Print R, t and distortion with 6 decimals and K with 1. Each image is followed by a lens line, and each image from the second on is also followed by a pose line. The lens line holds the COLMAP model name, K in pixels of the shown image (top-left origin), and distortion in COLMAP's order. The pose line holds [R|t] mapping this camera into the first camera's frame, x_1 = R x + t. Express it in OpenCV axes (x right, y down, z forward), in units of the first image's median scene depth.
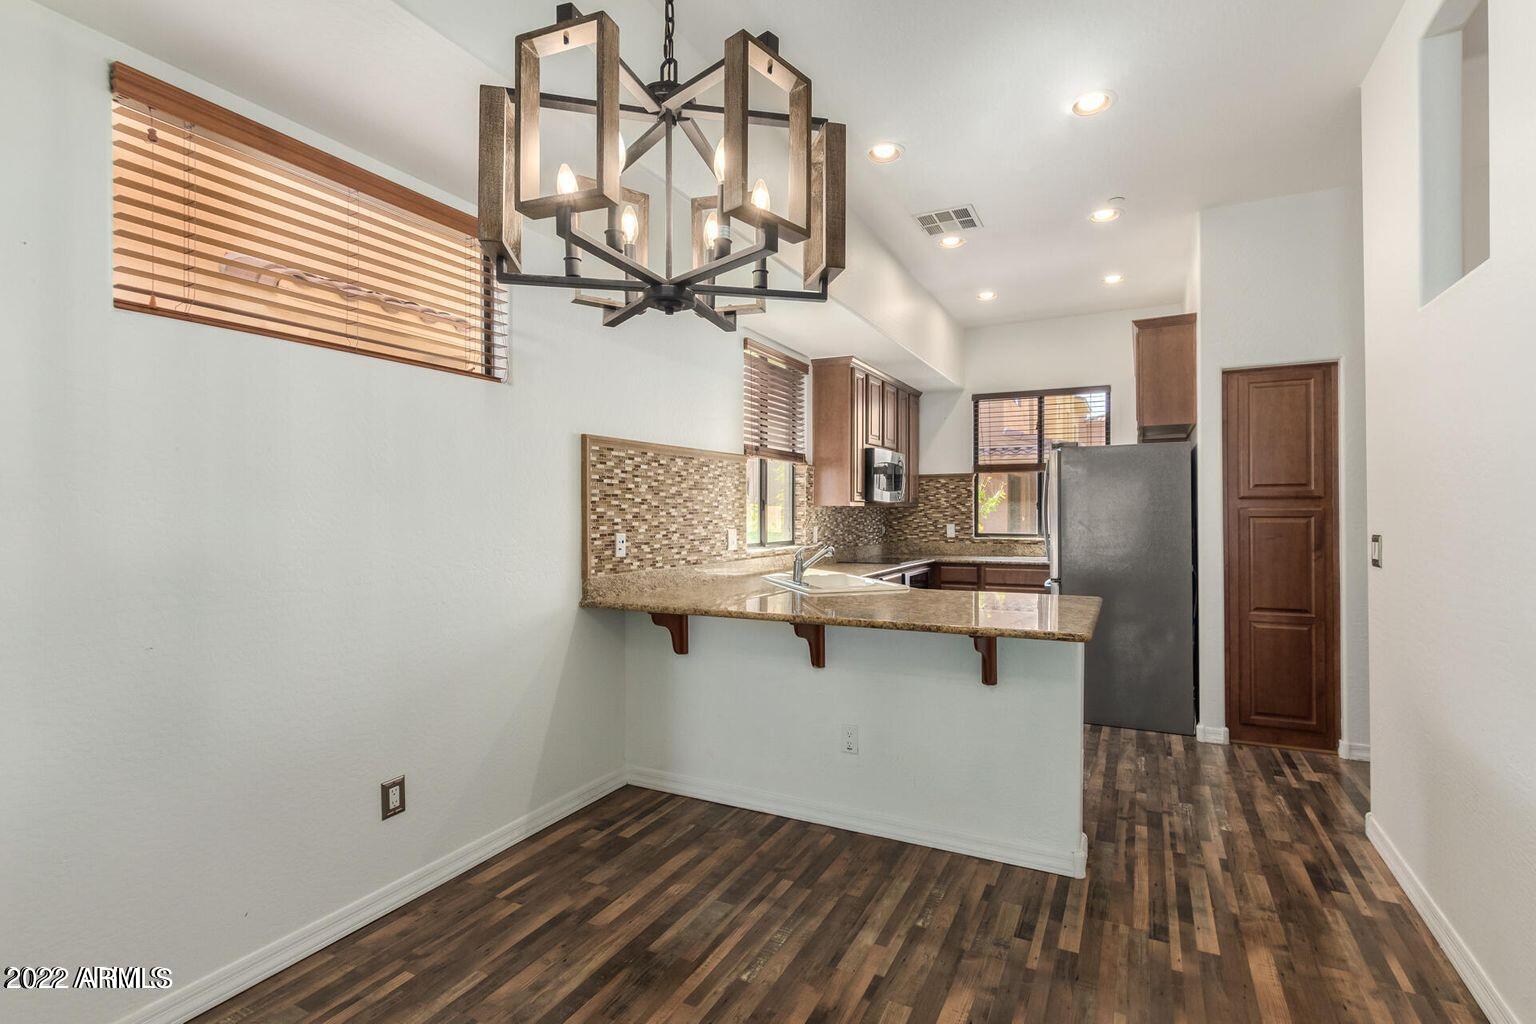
lens RADIAL K [[705.4, 0, 805.1], [0, 705.4, 508.8], [0, 0, 1]] dist [0.002951, 0.000145]
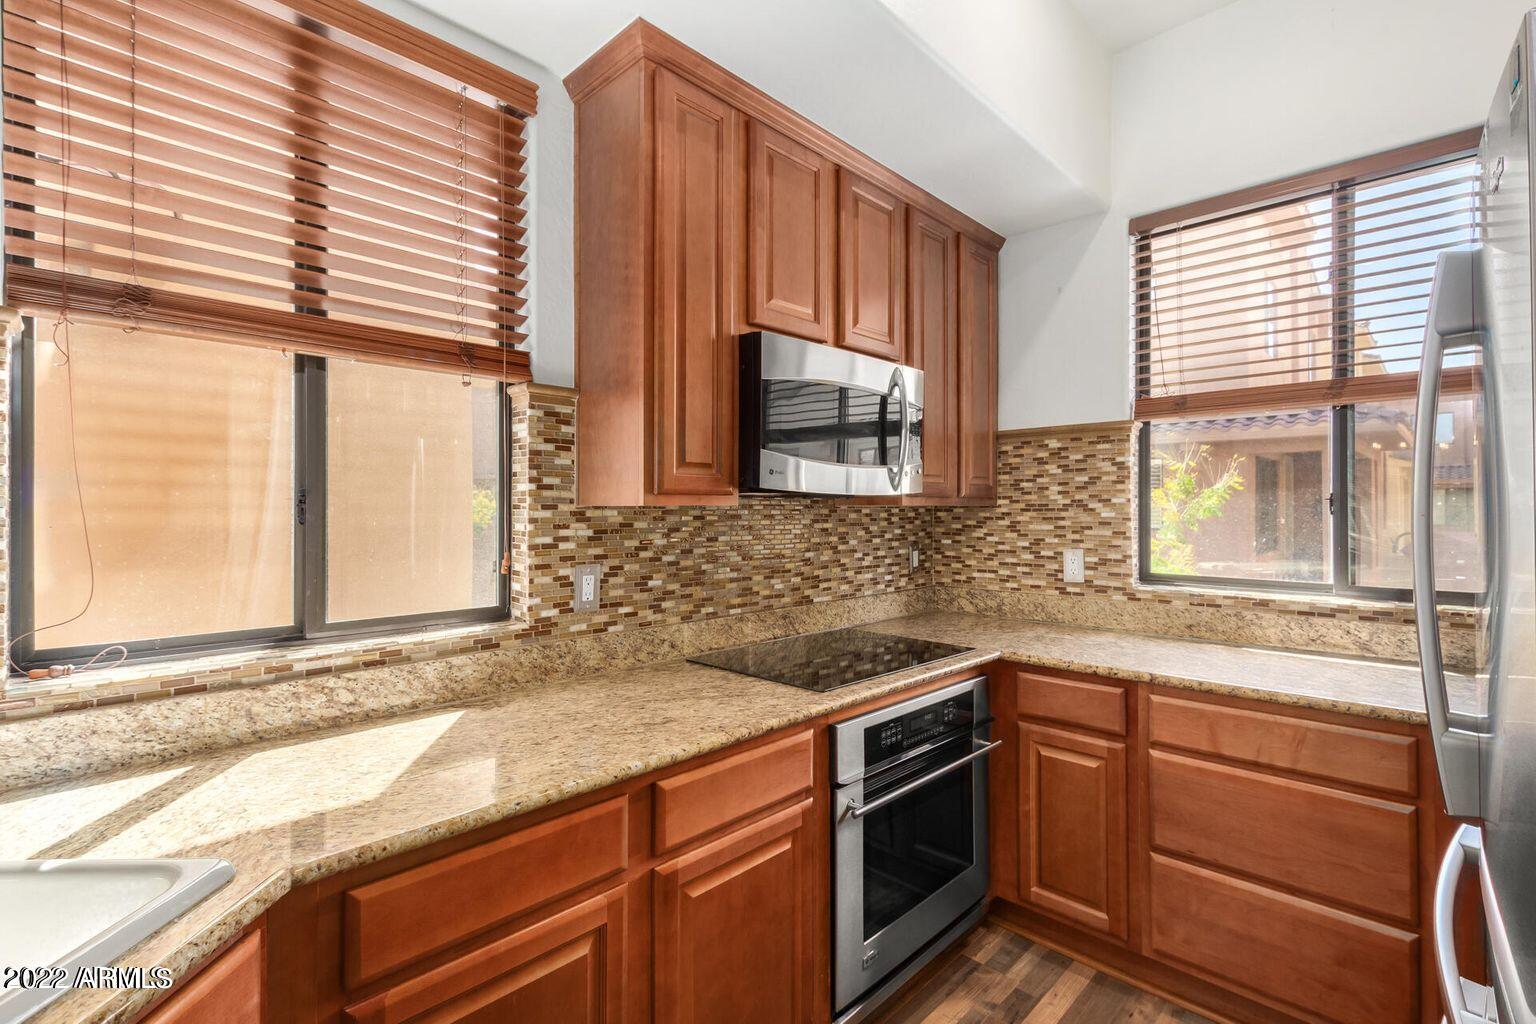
lens RADIAL K [[705.3, 0, 780.0], [0, 705.3, 509.7], [0, 0, 1]] dist [0.008170, -0.004222]
pose [[0.951731, -0.002723, -0.306922, 0.172169], [0.002652, 0.999996, -0.000651, -0.001288], [0.306922, -0.000195, 0.951735, 0.568593]]
